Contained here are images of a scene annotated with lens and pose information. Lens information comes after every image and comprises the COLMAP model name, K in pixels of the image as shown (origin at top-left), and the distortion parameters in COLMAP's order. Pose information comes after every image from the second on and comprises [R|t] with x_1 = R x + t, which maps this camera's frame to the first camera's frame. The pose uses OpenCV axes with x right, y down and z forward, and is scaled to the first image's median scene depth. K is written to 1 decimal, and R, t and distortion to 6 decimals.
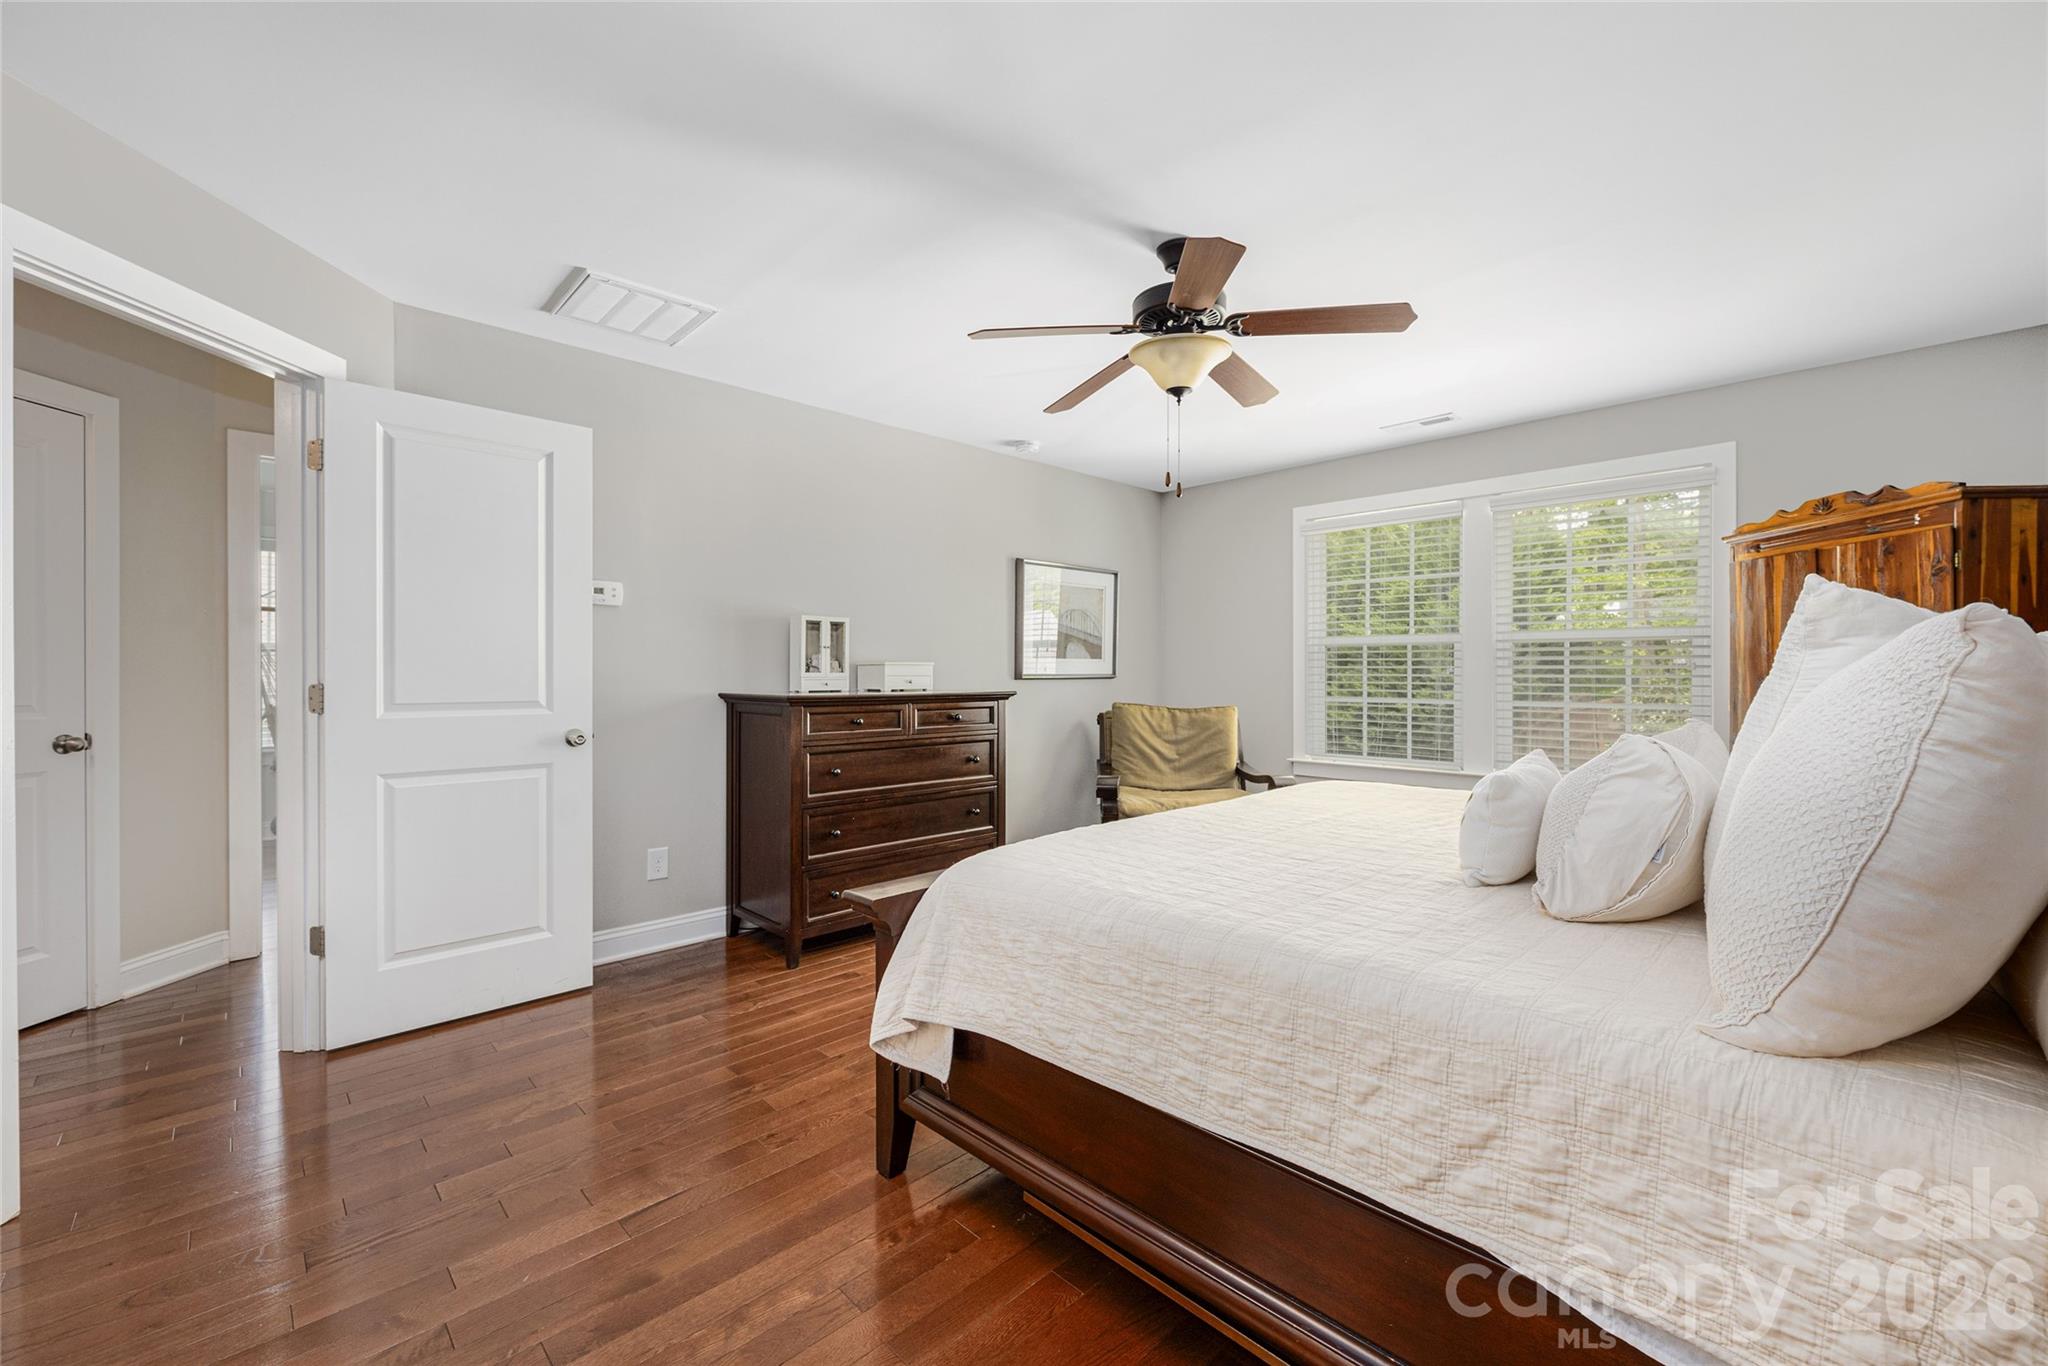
lens RADIAL K [[839.0, 0, 1024.0], [0, 839.0, 683.0], [0, 0, 1]] dist [-0.003229, -0.000050]
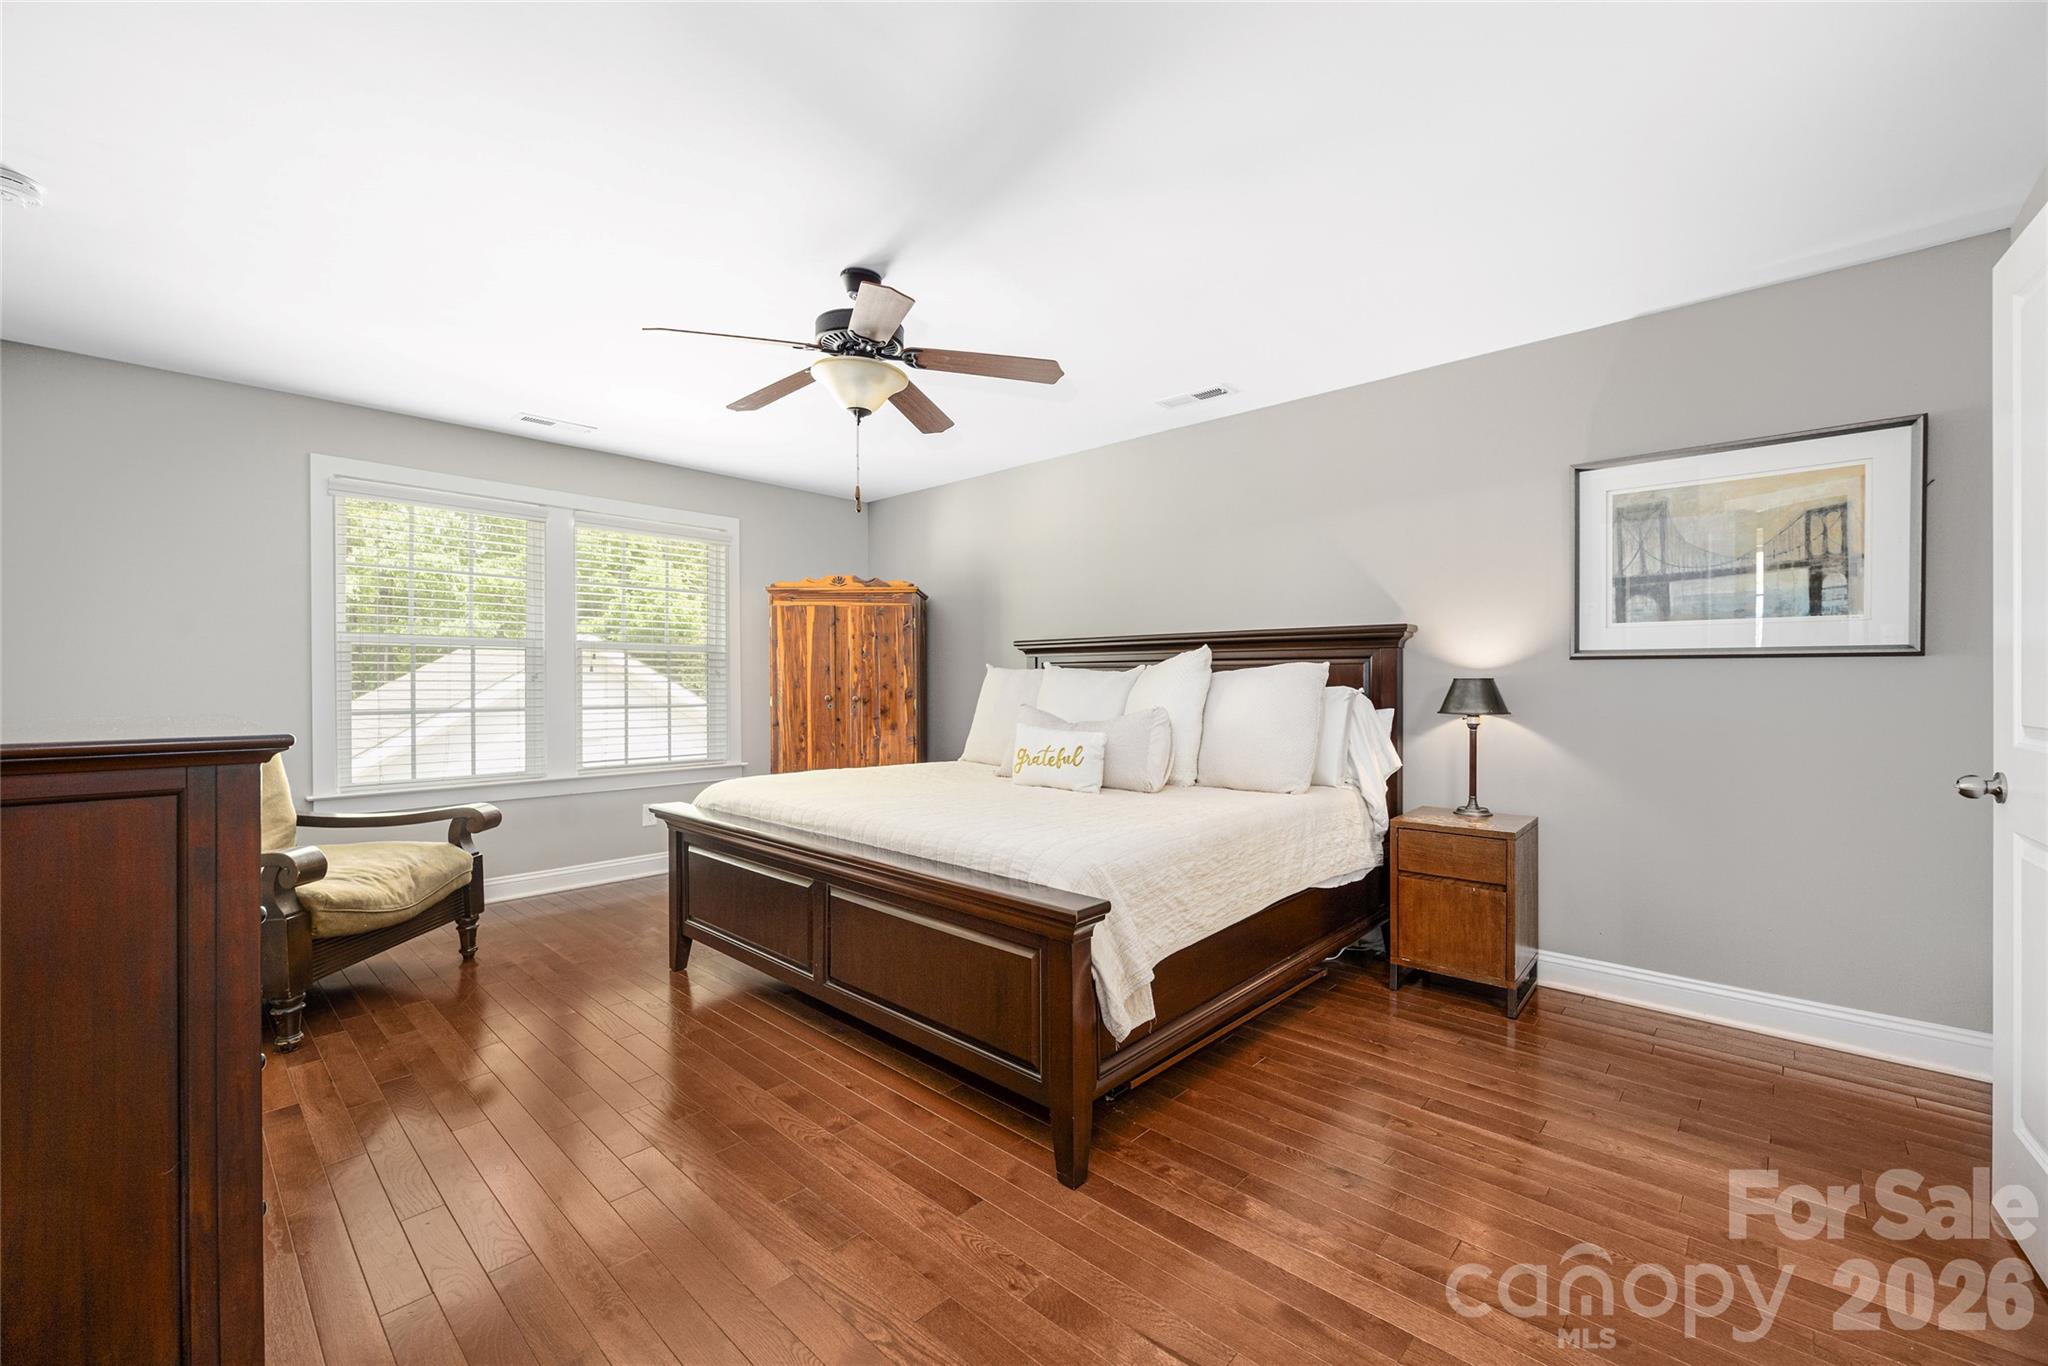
lens RADIAL K [[839.0, 0, 1024.0], [0, 839.0, 683.0], [0, 0, 1]] dist [-0.003229, -0.000050]
pose [[-0.059962, -0.004778, 0.998189, -0.969148], [0.011694, 0.999917, 0.005488, -0.012627], [-0.998132, 0.012002, -0.059901, 0.939740]]
